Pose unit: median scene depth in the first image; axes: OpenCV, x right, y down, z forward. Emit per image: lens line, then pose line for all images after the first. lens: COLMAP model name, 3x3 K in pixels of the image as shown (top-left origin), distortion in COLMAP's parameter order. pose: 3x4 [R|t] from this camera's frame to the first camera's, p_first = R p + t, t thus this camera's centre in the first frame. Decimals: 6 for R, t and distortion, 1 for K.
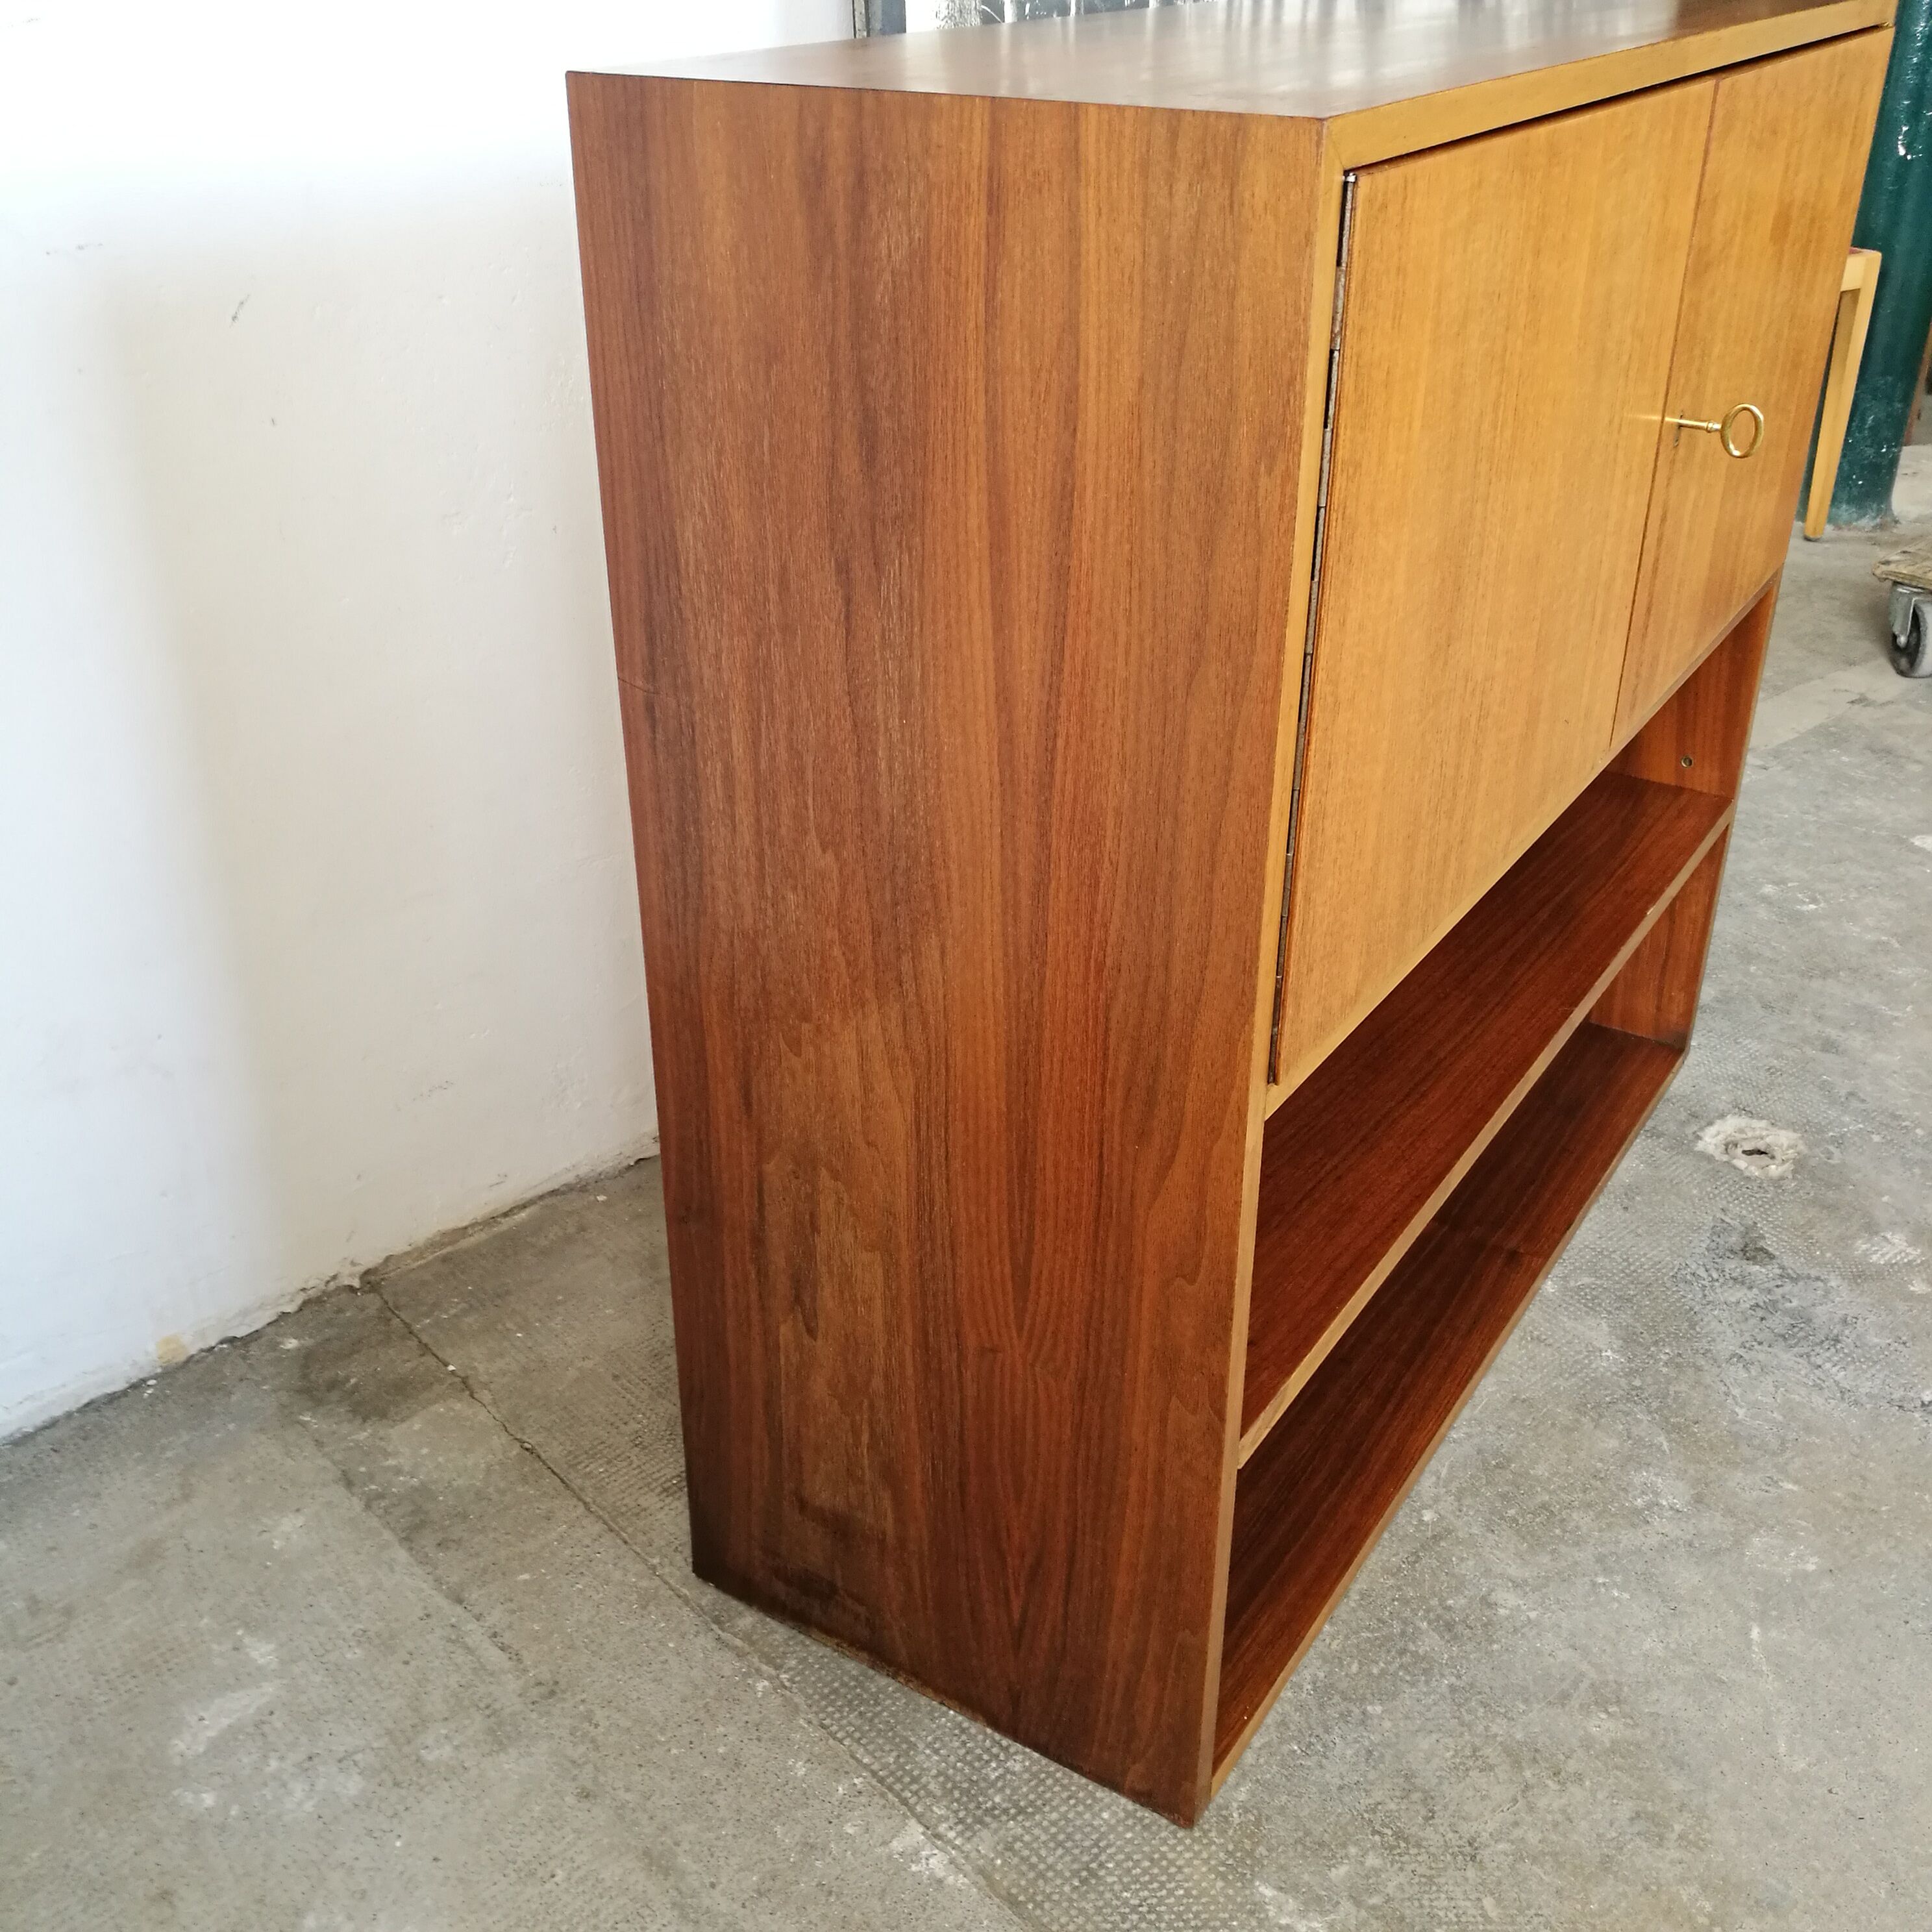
lens RADIAL K [[2055.7, 0, 972.9], [0, 2055.7, 977.3], [0, 0, 1]] dist [-0.005807, 0.000000]
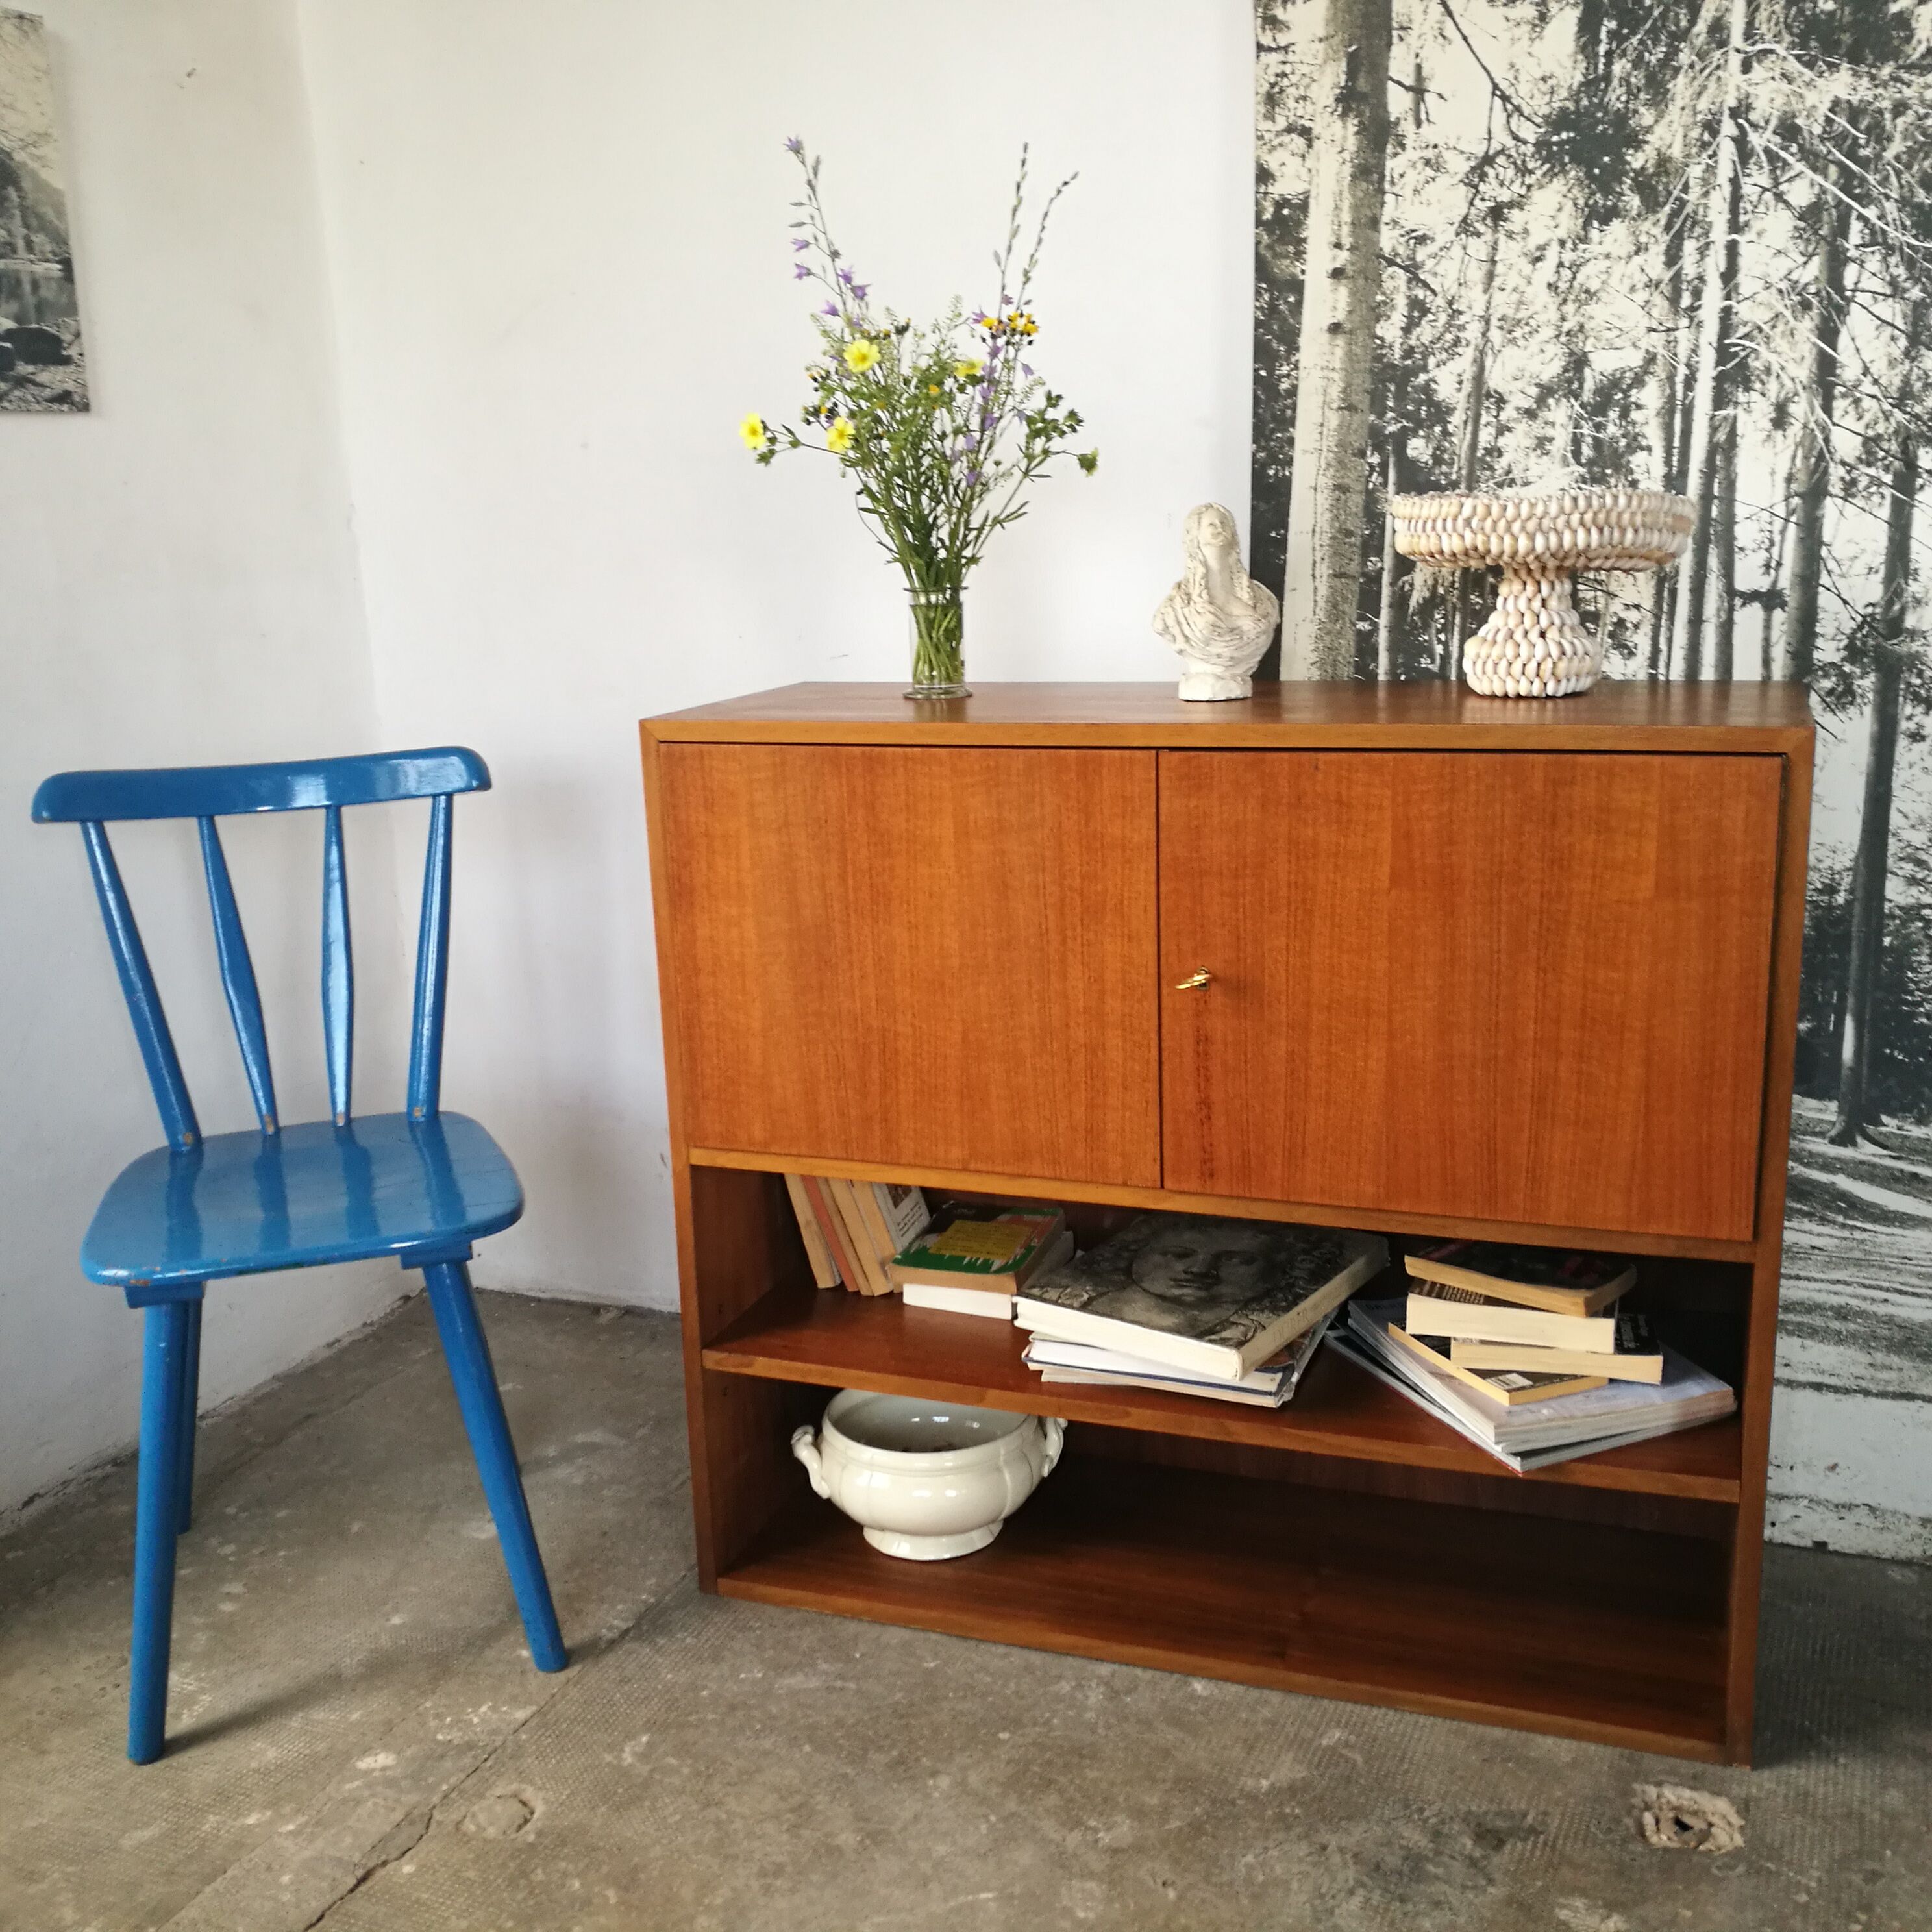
lens RADIAL K [[2055.7, 0, 972.4], [0, 2055.7, 970.2], [0, 0, 1]] dist [-0.005807, 0.000000]
pose [[0.420167, 0.206345, -0.883675, 1.465416], [-0.401975, 0.915371, 0.022616, -0.246449], [0.813557, 0.345713, 0.467554, 0.206246]]
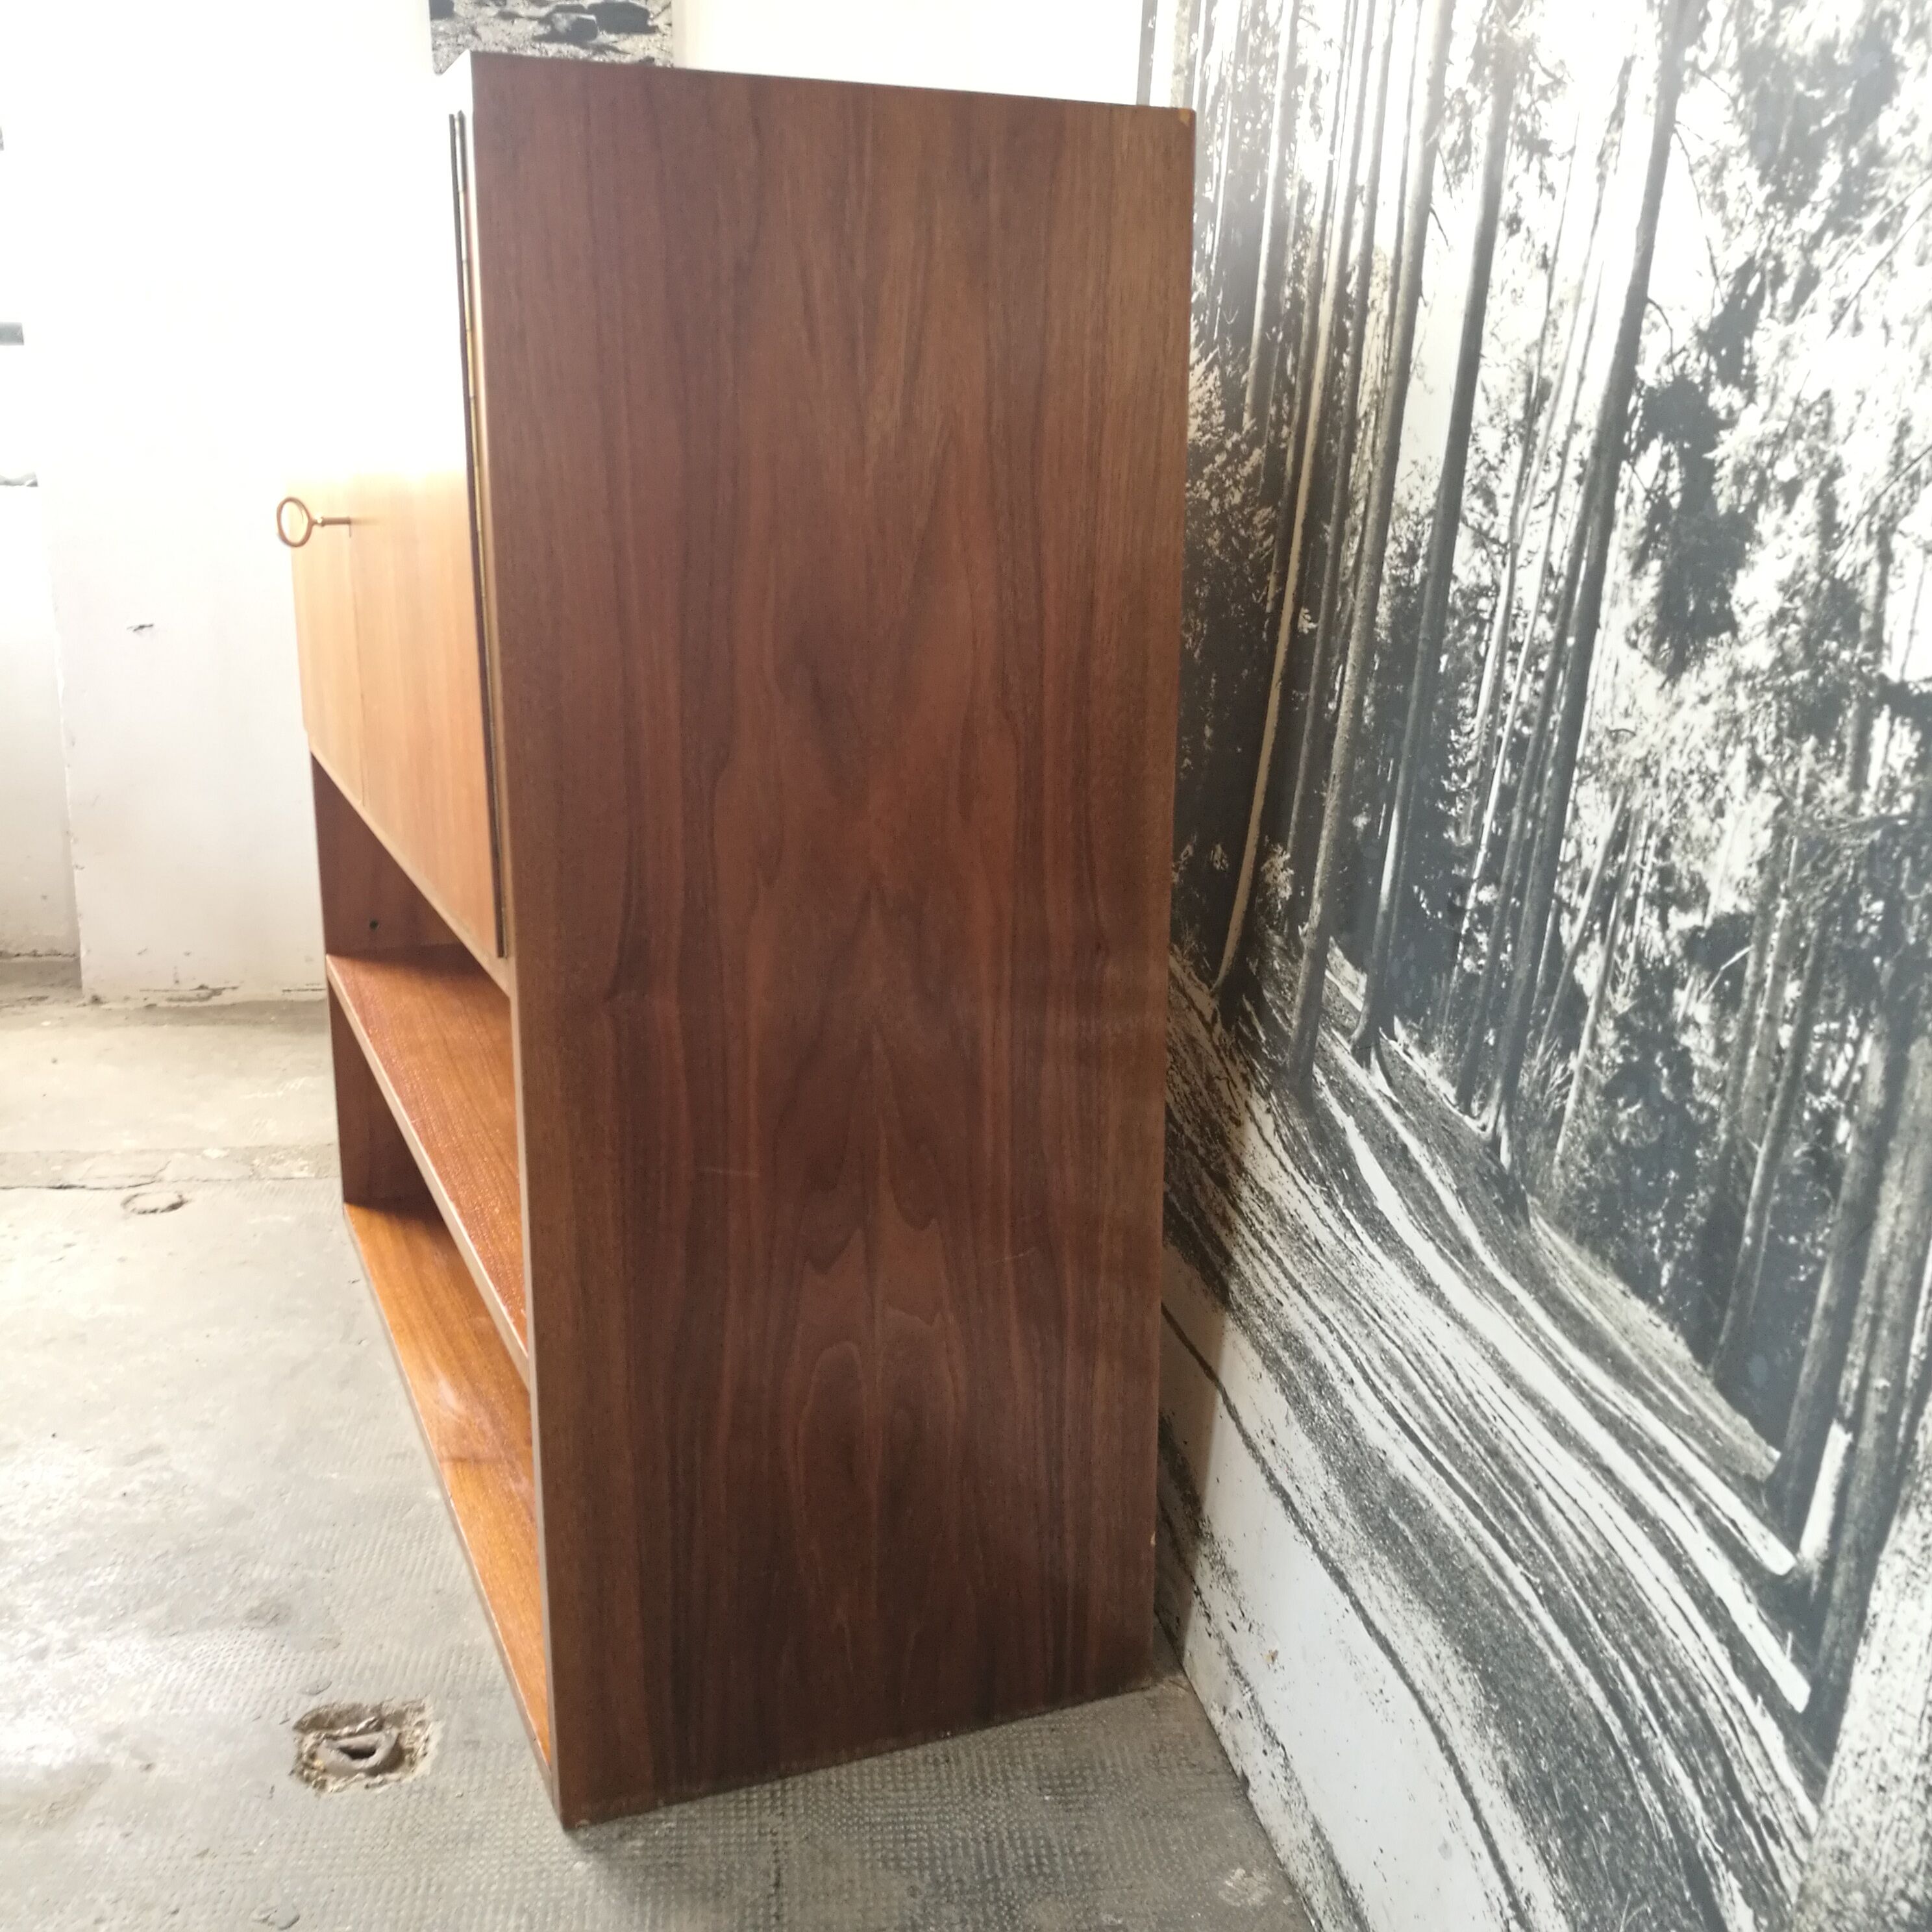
lens RADIAL K [[2055.7, 0, 900.4], [0, 2055.7, 982.6], [0, 0, 1]] dist [-0.005807, 0.000000]
pose [[-0.592707, 0.198910, -0.780470, 1.094725], [-0.381160, 0.784371, 0.489366, -0.742820], [0.709517, 0.587535, -0.389086, 1.805829]]
